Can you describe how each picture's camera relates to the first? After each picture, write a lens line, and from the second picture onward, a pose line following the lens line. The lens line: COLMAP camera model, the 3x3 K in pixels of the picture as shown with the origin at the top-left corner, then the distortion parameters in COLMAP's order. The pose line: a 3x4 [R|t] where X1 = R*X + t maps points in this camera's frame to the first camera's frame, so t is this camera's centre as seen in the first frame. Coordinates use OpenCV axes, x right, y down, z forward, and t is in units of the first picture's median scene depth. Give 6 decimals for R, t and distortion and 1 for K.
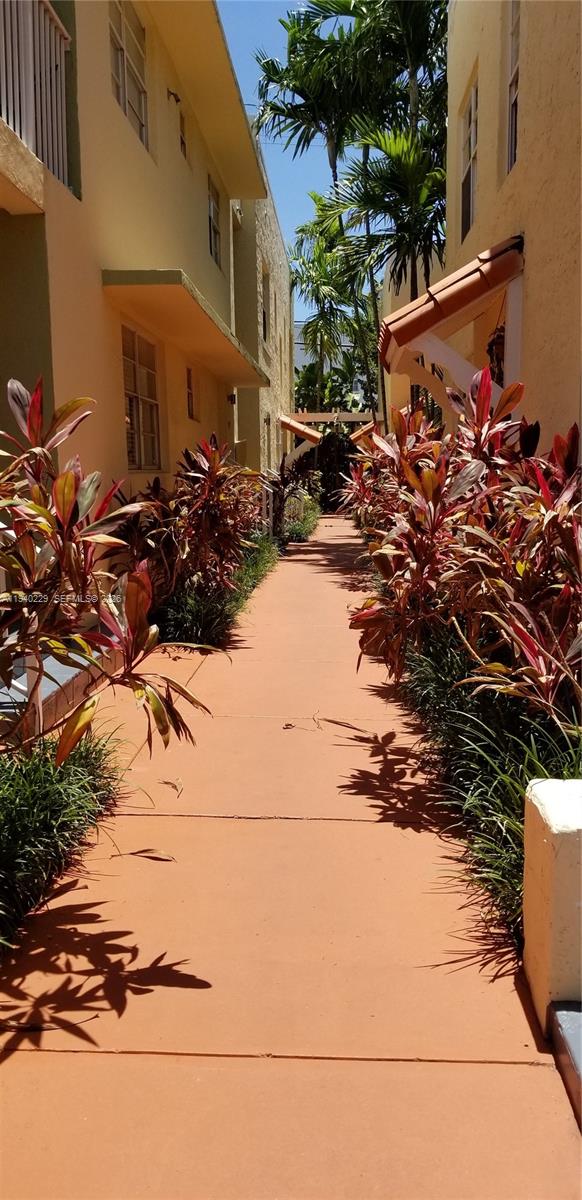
lens RADIAL K [[917.2, 0, 291.0], [0, 917.2, 600.0], [0, 0, 1]] dist [0.001395, -0.000775]
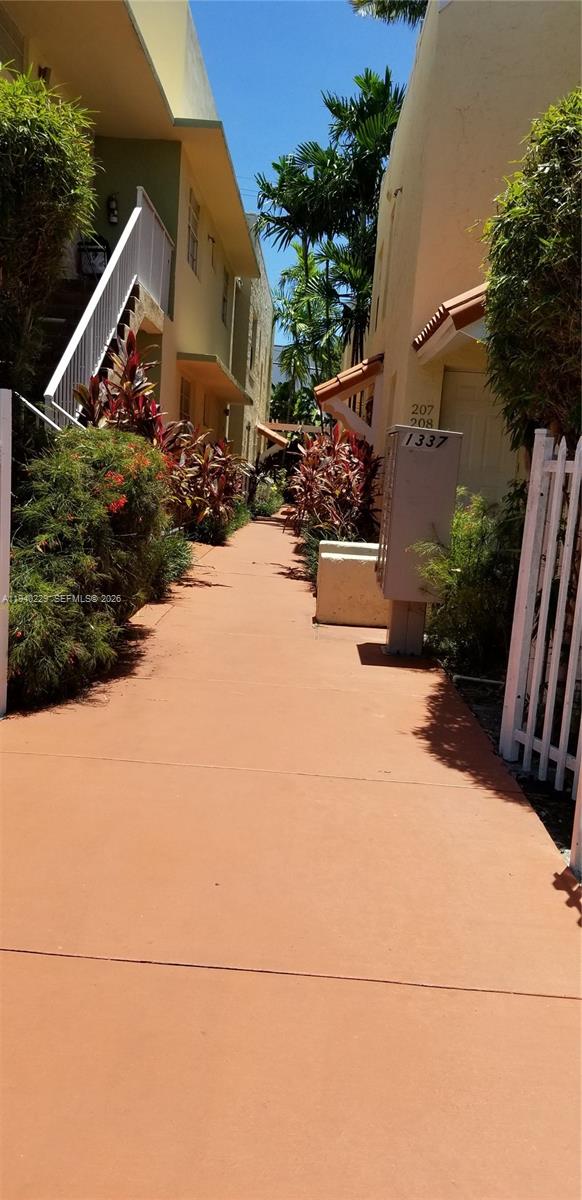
lens RADIAL K [[917.2, 0, 291.0], [0, 917.2, 600.0], [0, 0, 1]] dist [0.001395, -0.000775]
pose [[0.996385, 0.074027, 0.041668, -0.000167], [-0.073883, 0.997254, -0.004989, 0.063459], [-0.041923, 0.001892, 0.999119, -0.370739]]
